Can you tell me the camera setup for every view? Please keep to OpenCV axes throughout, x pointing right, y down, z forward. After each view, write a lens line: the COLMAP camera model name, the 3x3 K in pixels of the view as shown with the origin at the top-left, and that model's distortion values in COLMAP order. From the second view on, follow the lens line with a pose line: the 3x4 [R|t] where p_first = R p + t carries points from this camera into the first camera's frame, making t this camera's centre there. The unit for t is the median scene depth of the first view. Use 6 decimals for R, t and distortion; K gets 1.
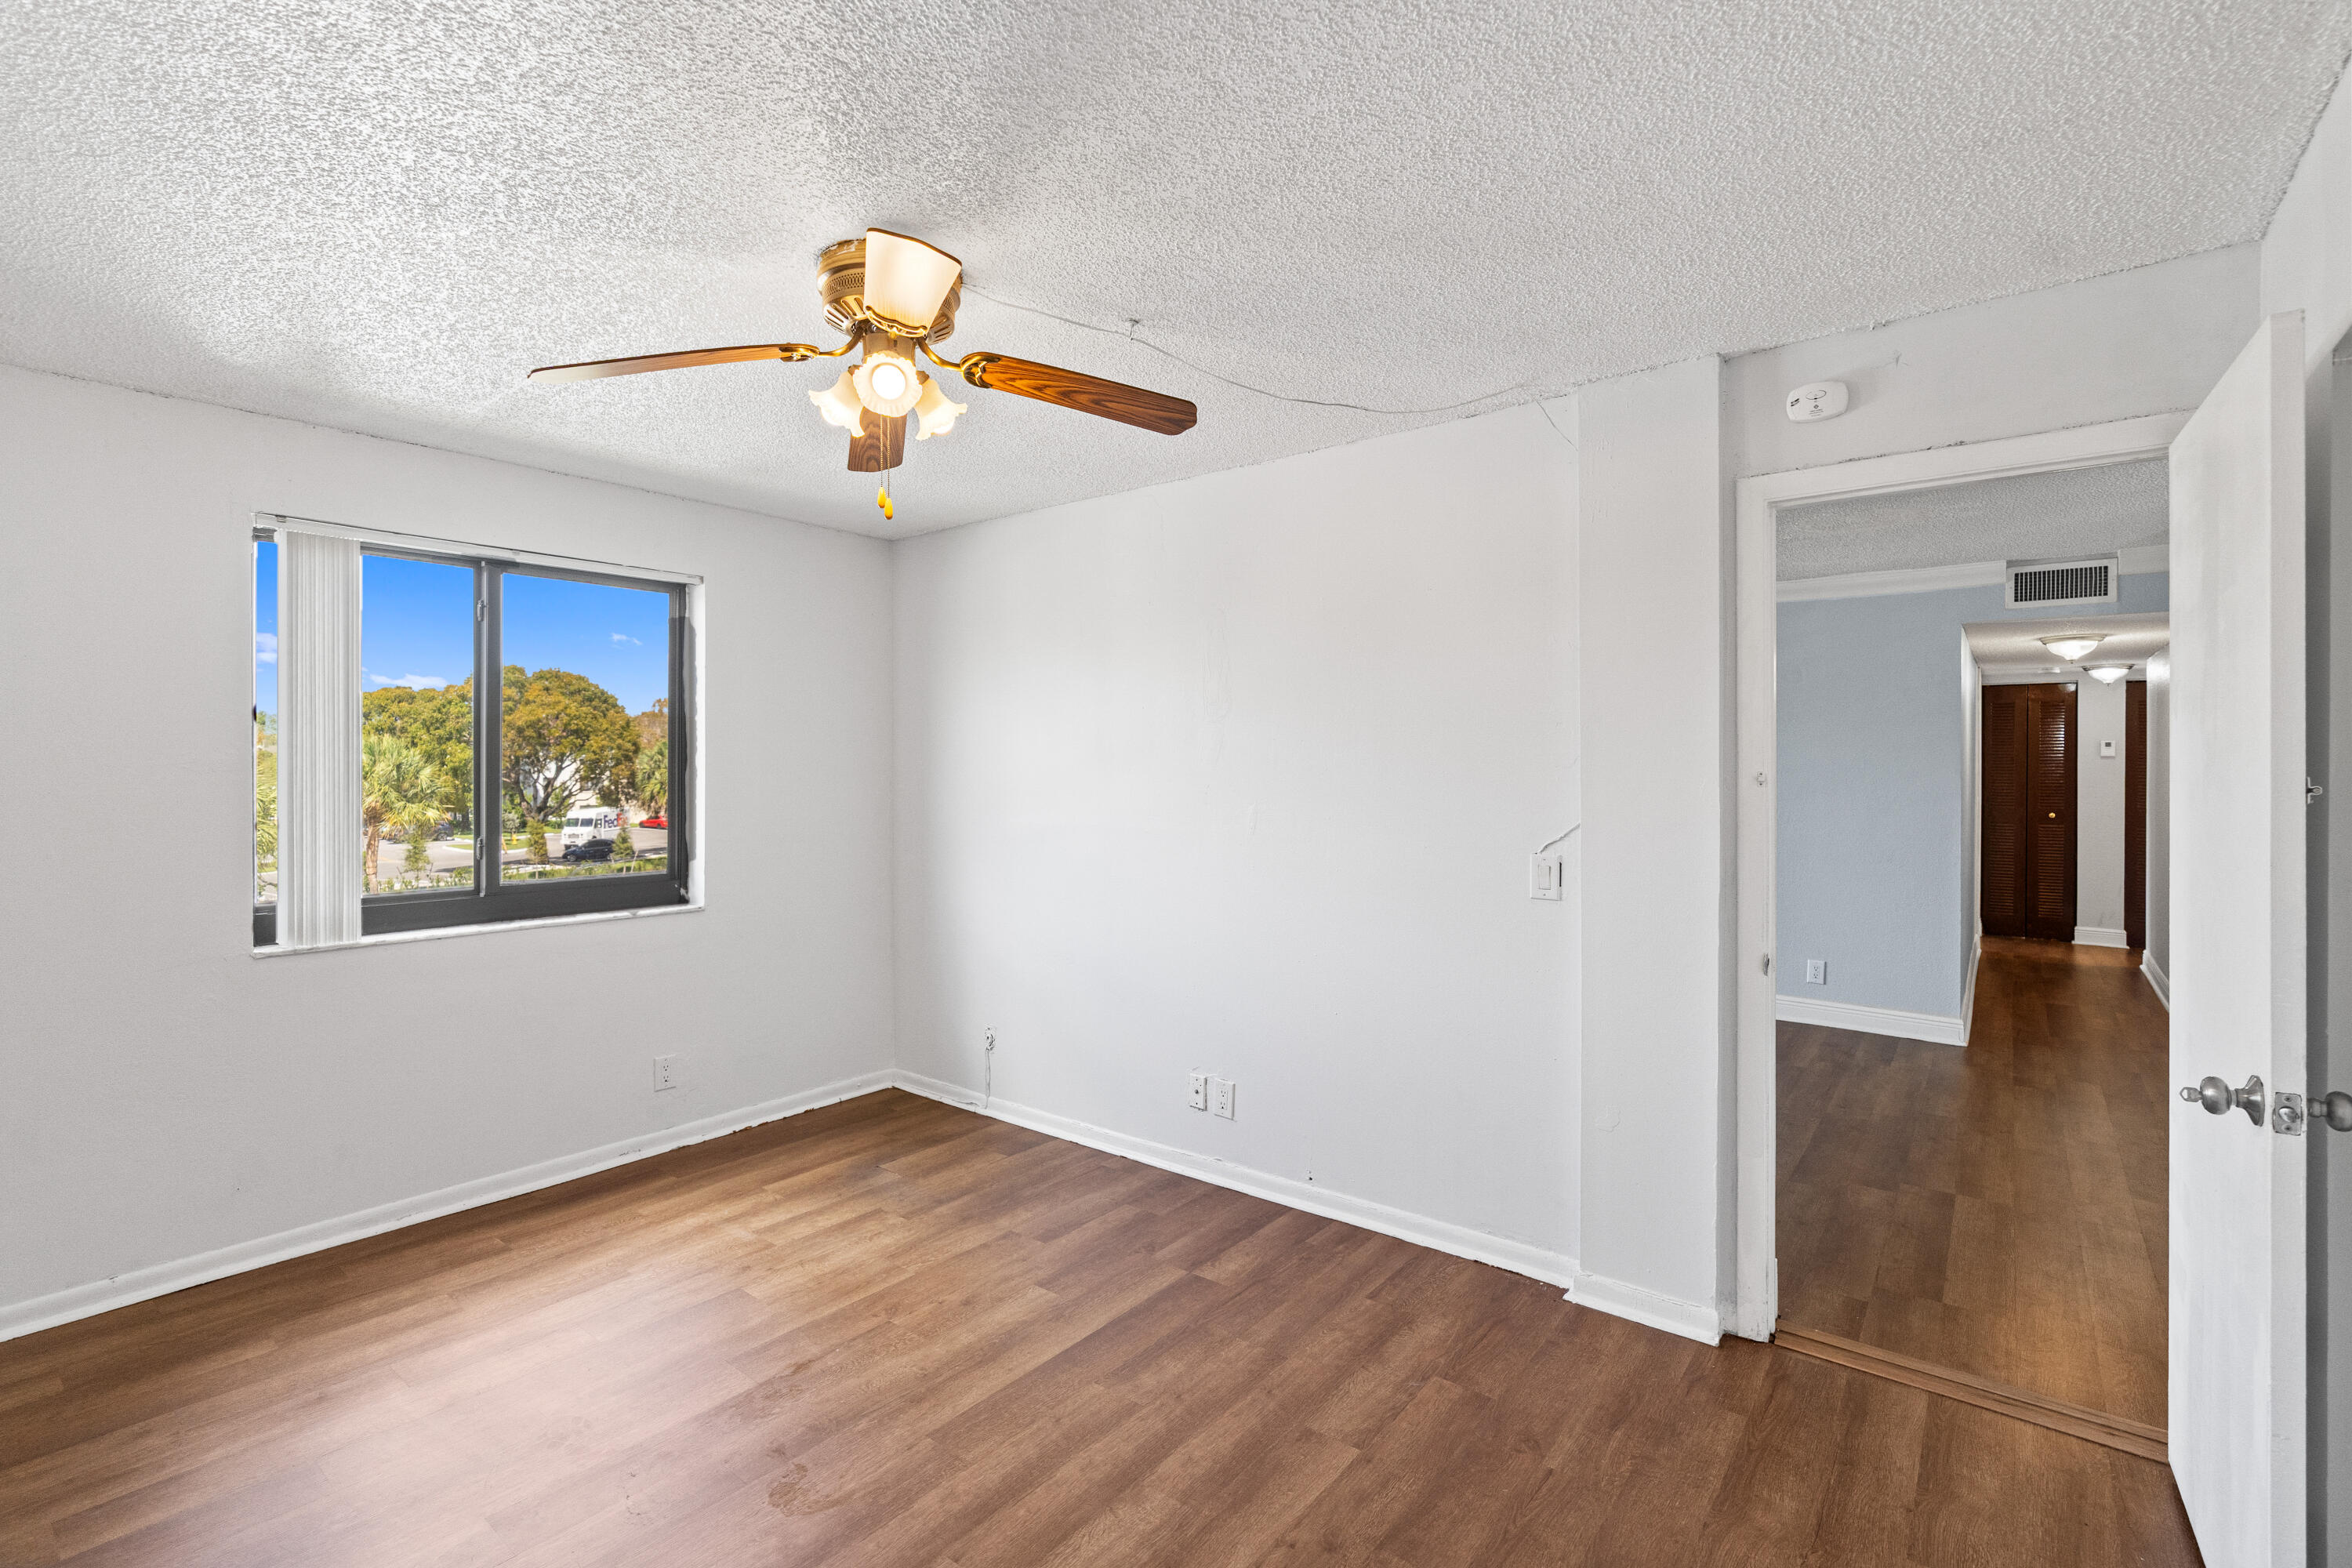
lens RADIAL K [[1073.4, 0, 1178.7], [0, 1073.4, 773.4], [0, 0, 1]] dist [0.000685, 0.000403]
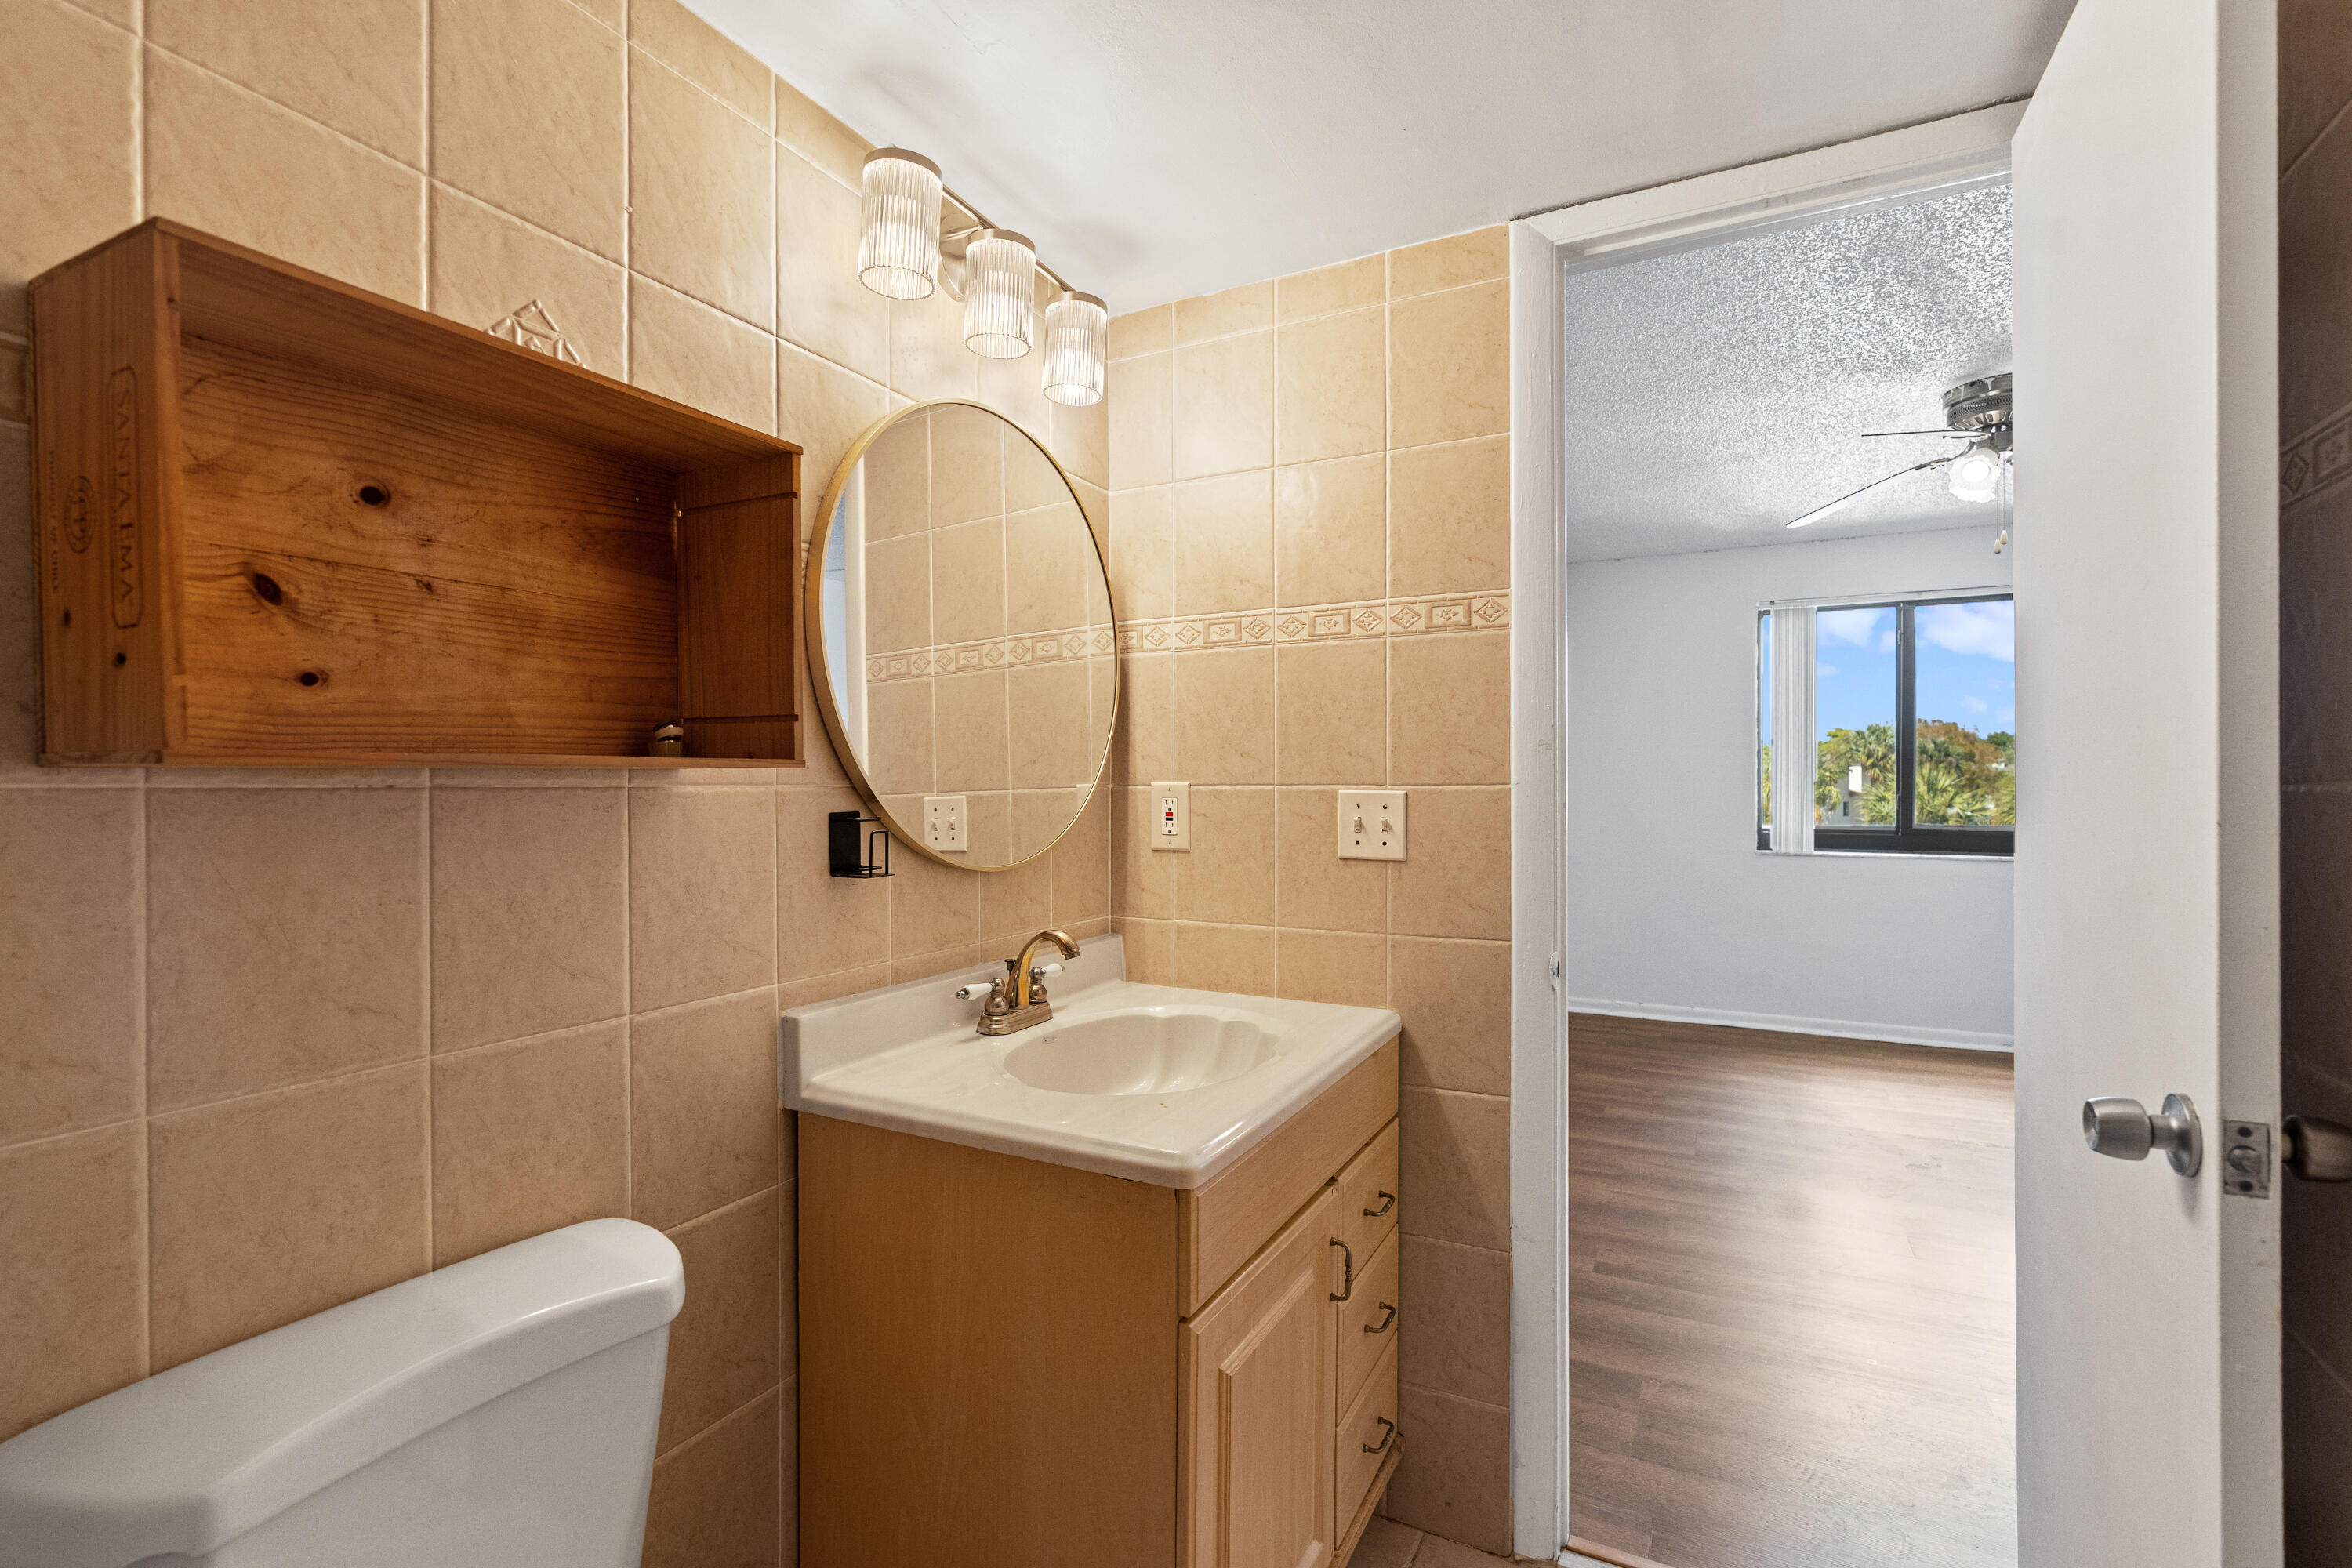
lens RADIAL K [[1073.4, 0, 1173.5], [0, 1073.4, 789.8], [0, 0, 1]] dist [0.000685, 0.000403]
pose [[0.167921, 0.010049, -0.985749, 0.789720], [-0.001943, 0.999949, 0.009863, 0.052282], [0.985798, 0.000259, 0.167932, -0.271304]]
